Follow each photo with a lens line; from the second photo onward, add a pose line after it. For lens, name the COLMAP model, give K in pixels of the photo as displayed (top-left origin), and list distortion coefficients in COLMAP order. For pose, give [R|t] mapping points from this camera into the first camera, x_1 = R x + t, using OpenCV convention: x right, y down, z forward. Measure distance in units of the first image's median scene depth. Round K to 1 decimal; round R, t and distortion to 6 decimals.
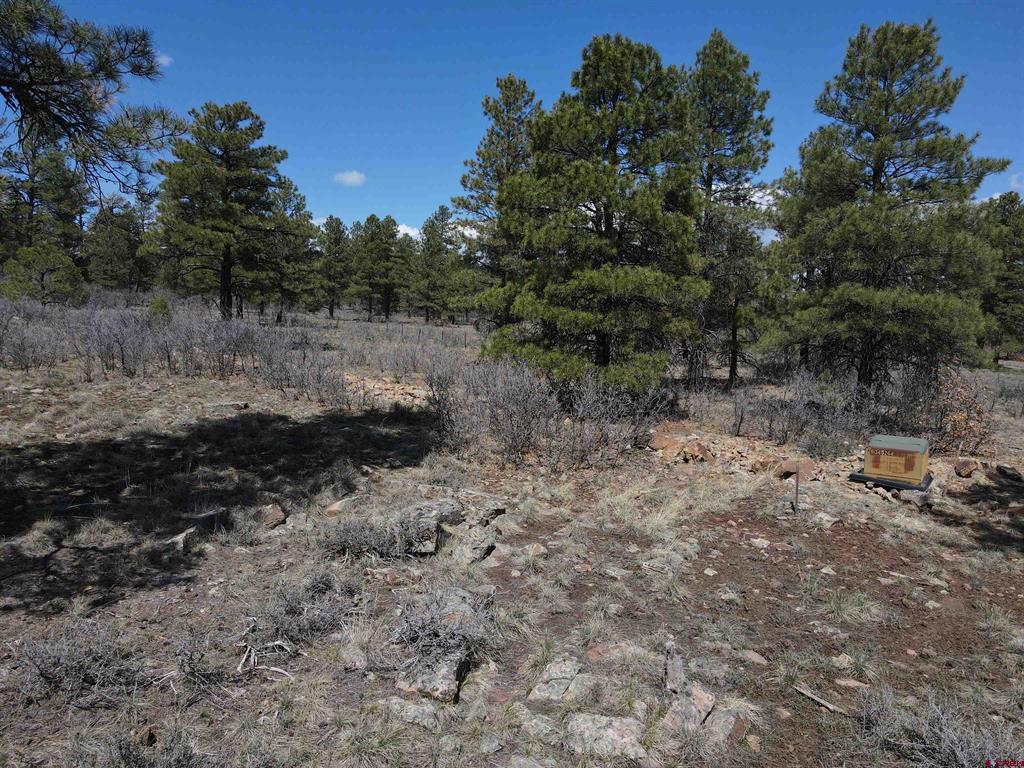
lens RADIAL K [[750.0, 0, 508.5], [0, 750.0, 386.5], [0, 0, 1]] dist [0.027483, -0.009762]
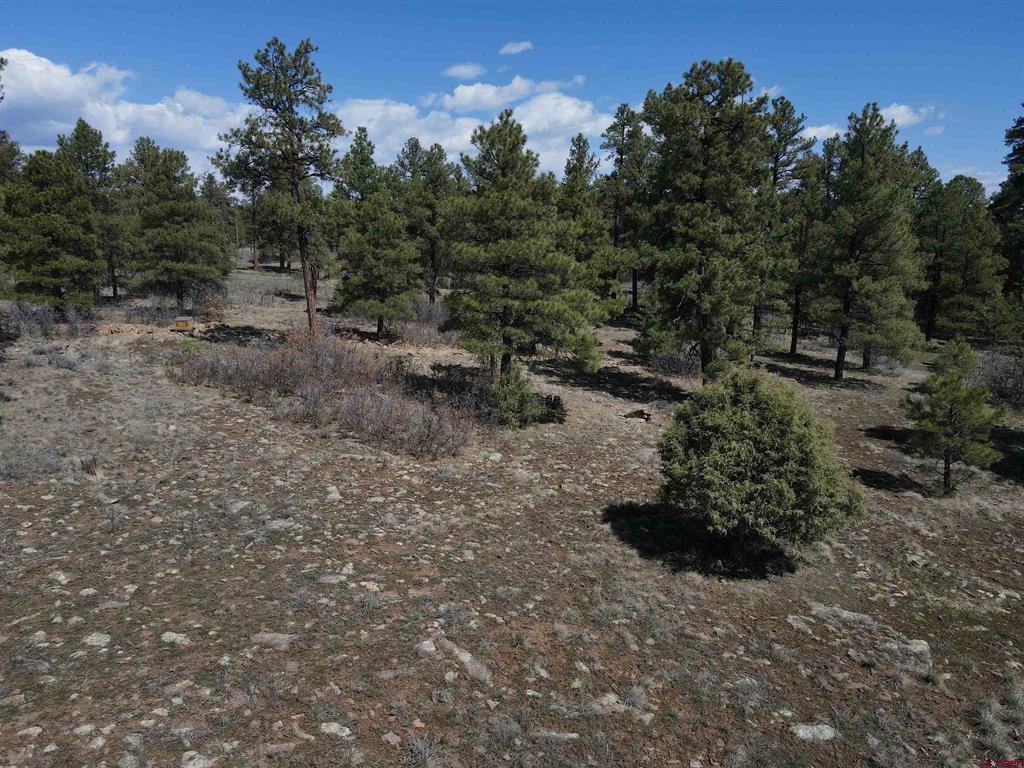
lens RADIAL K [[750.0, 0, 509.1], [0, 750.0, 393.3], [0, 0, 1]] dist [0.027483, -0.009762]
pose [[0.701264, -0.166486, 0.693190, -0.610079], [0.065478, 0.983281, 0.169917, -0.052554], [-0.709889, -0.073768, 0.700440, -1.735788]]
